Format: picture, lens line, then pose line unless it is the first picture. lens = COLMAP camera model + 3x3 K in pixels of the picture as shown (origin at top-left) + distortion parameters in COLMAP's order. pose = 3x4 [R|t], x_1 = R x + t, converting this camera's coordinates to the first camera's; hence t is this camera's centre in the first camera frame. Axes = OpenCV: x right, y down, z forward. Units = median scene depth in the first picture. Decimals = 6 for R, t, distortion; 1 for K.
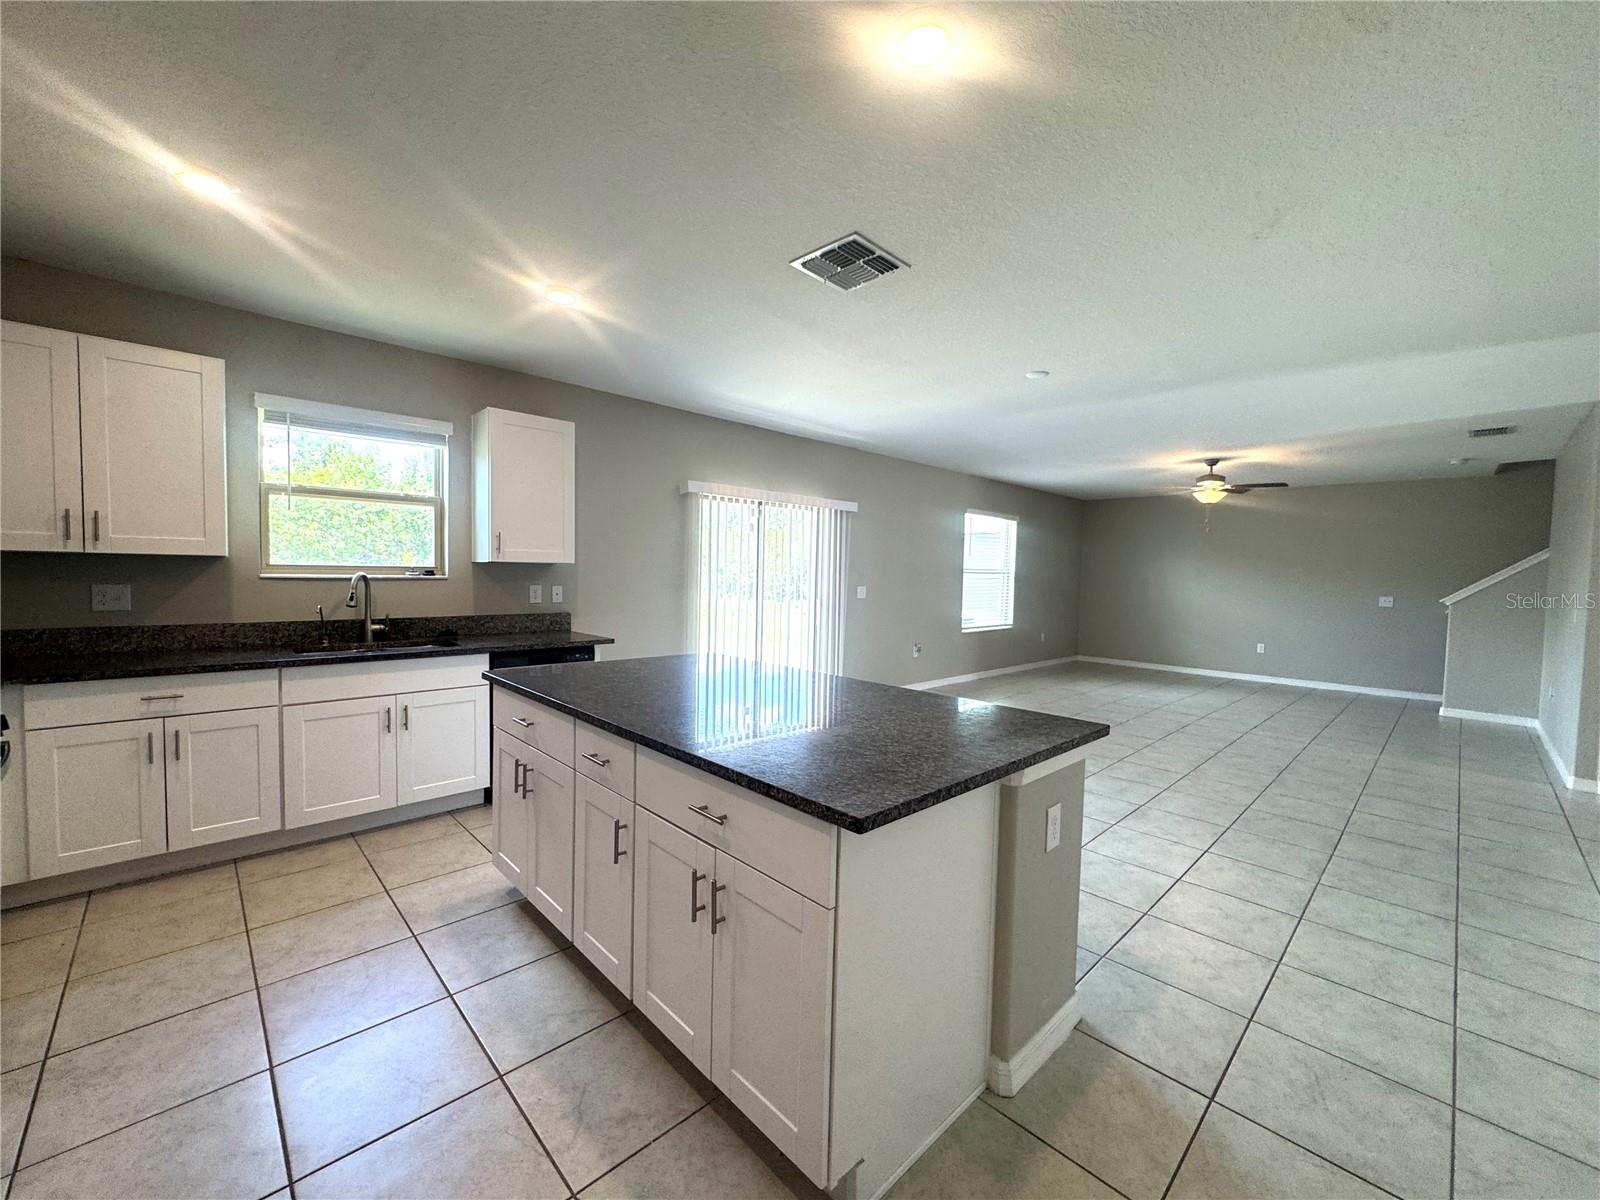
lens RADIAL K [[641.9, 0, 801.2], [0, 641.9, 597.3], [0, 0, 1]] dist [-0.006155, 0.001171]
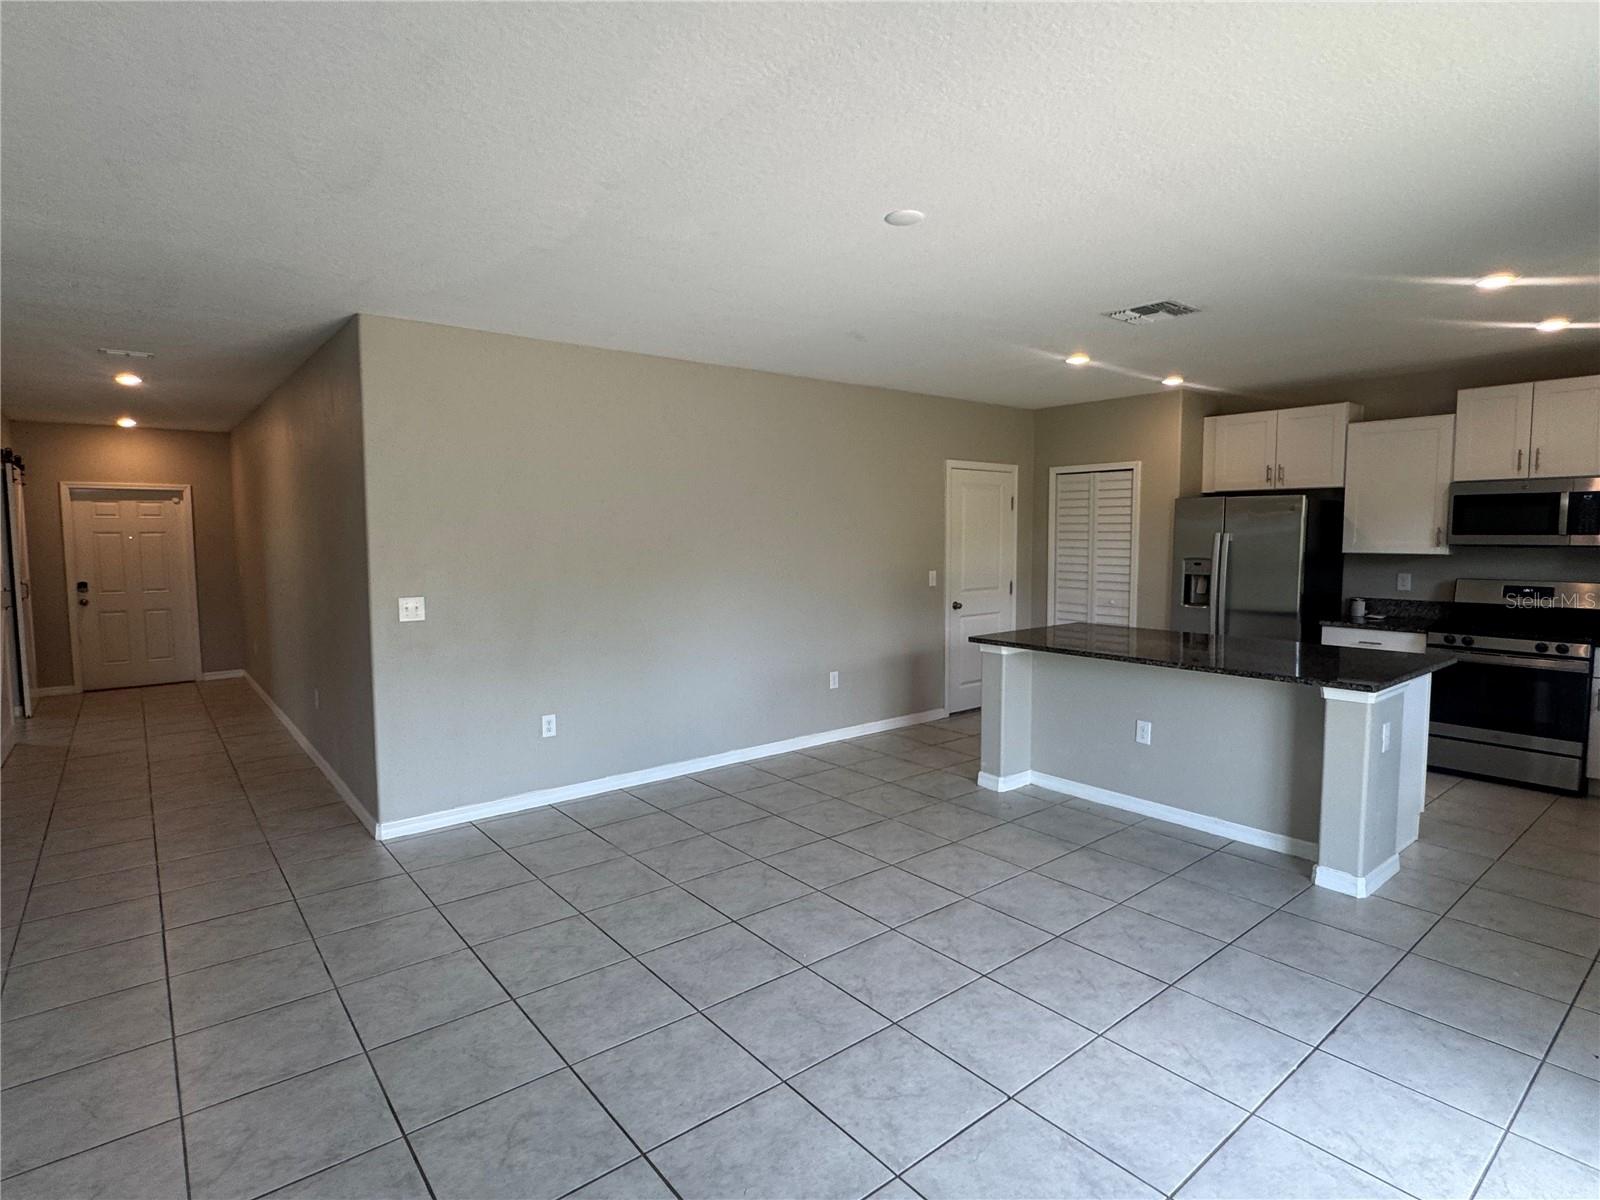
lens RADIAL K [[828.8, 0, 793.3], [0, 828.8, 596.5], [0, 0, 1]] dist [-0.008253, 0.002590]
pose [[-0.995589, -0.023689, 0.090781, 0.372201], [-0.012465, 0.992420, 0.122261, -0.104801], [-0.092989, 0.120590, -0.988338, 1.664925]]
